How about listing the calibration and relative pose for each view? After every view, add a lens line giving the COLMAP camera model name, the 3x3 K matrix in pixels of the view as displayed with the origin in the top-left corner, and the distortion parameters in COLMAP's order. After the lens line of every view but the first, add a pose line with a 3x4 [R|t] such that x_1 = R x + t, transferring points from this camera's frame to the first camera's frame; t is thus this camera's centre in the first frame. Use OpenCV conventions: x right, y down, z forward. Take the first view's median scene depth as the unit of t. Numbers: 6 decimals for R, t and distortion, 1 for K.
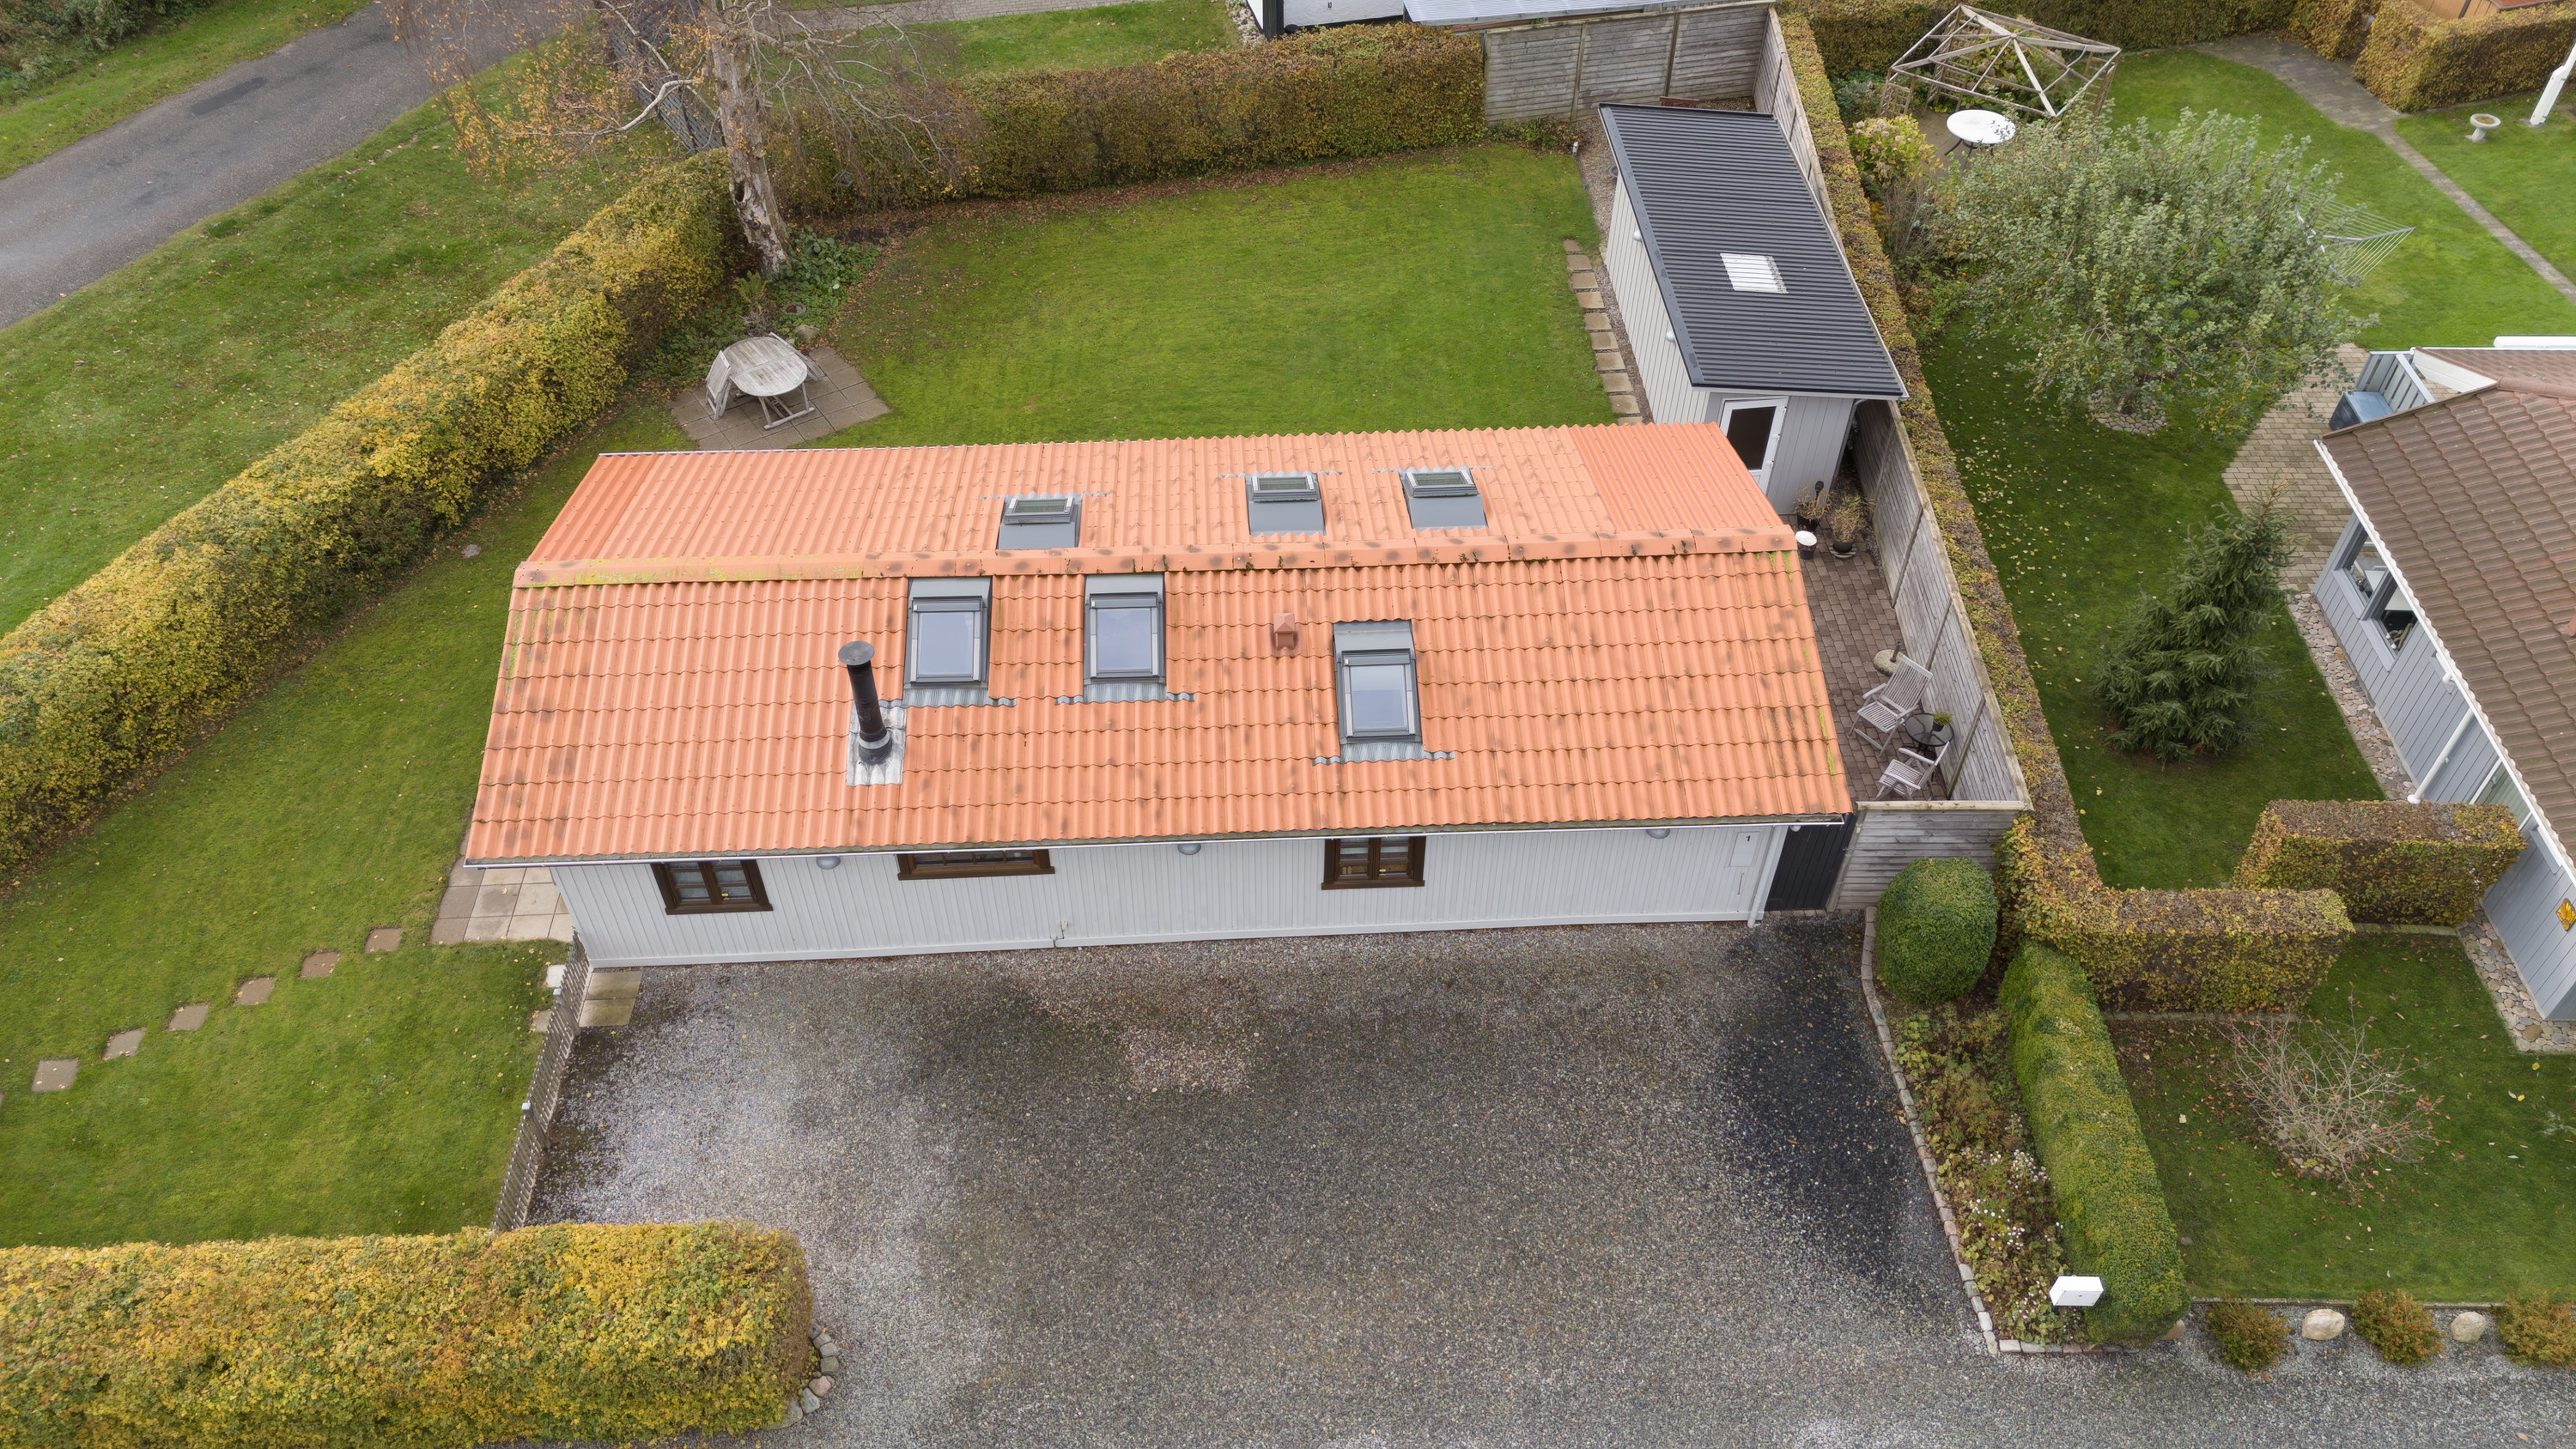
lens RADIAL K [[1880.9, 0, 1293.9], [0, 1880.9, 732.0], [0, 0, 1]] dist [0.040113, -0.030066]
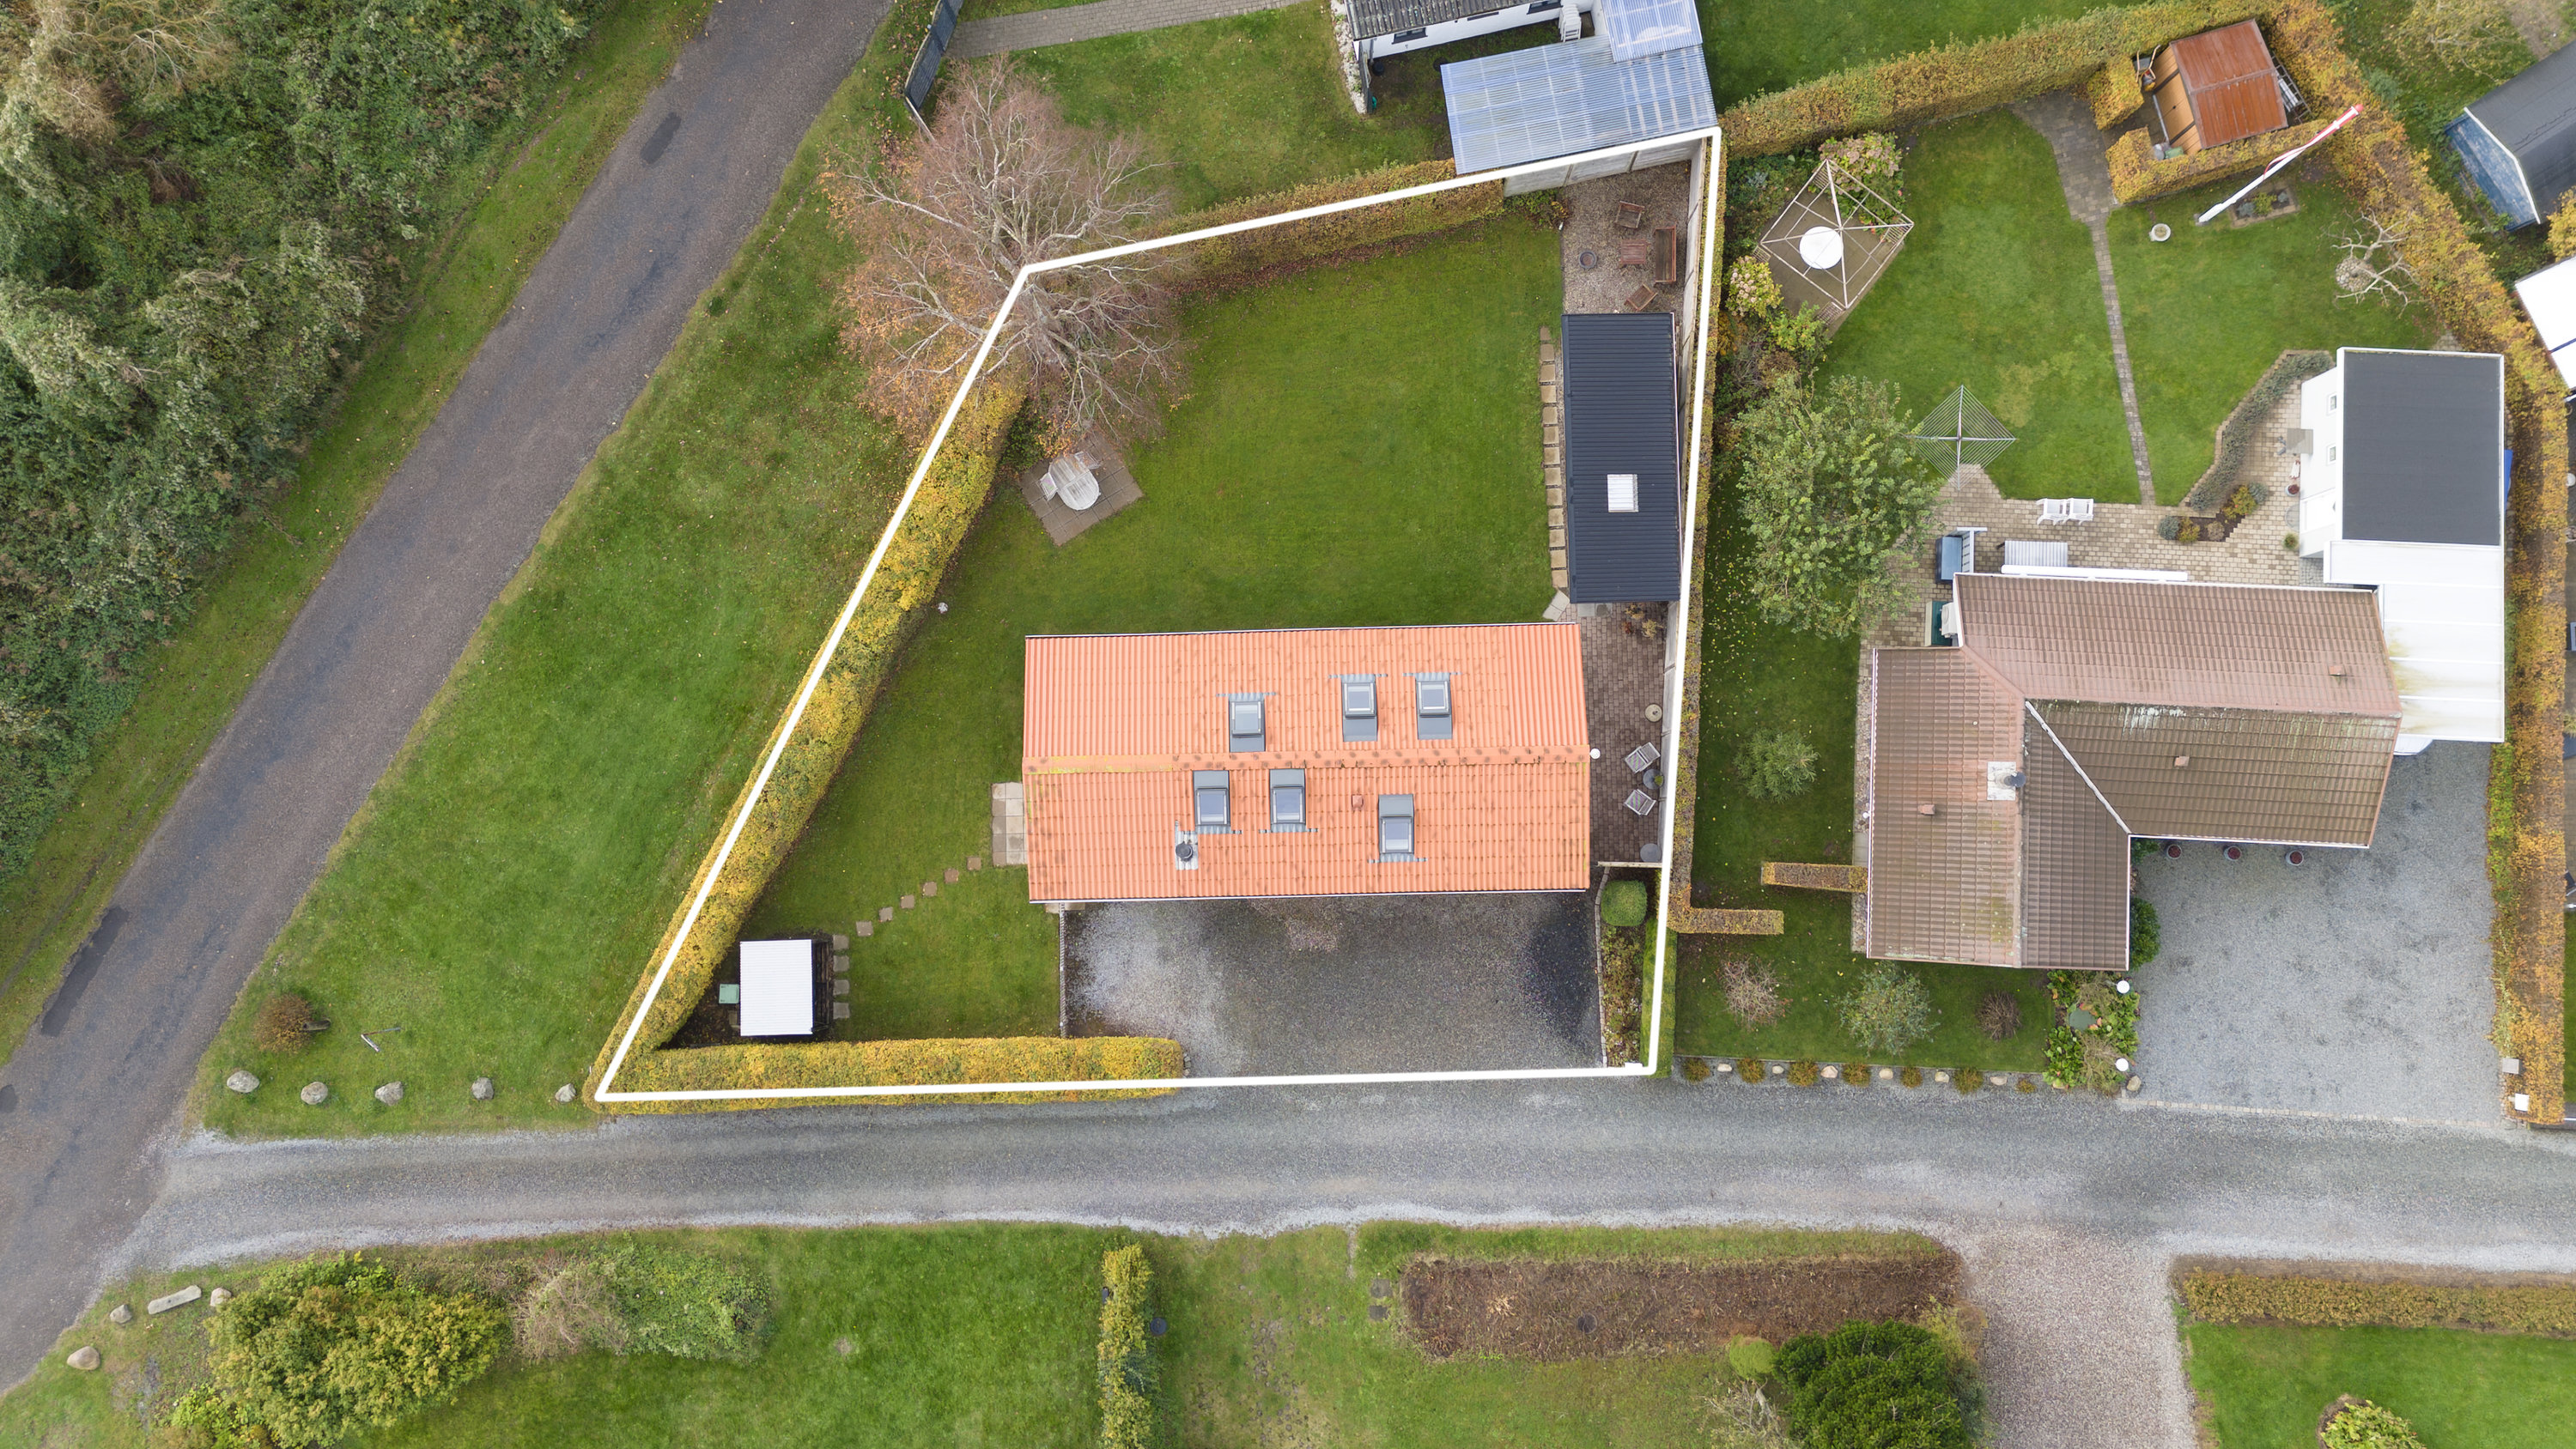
lens RADIAL K [[1880.9, 0, 1287.2], [0, 1880.9, 720.3], [0, 0, 1]] dist [0.040113, -0.030066]
pose [[0.999369, 0.026760, -0.023336, -0.039212], [-0.005452, 0.765105, 0.643883, -1.576889], [0.035084, -0.643349, 0.764768, -0.684675]]
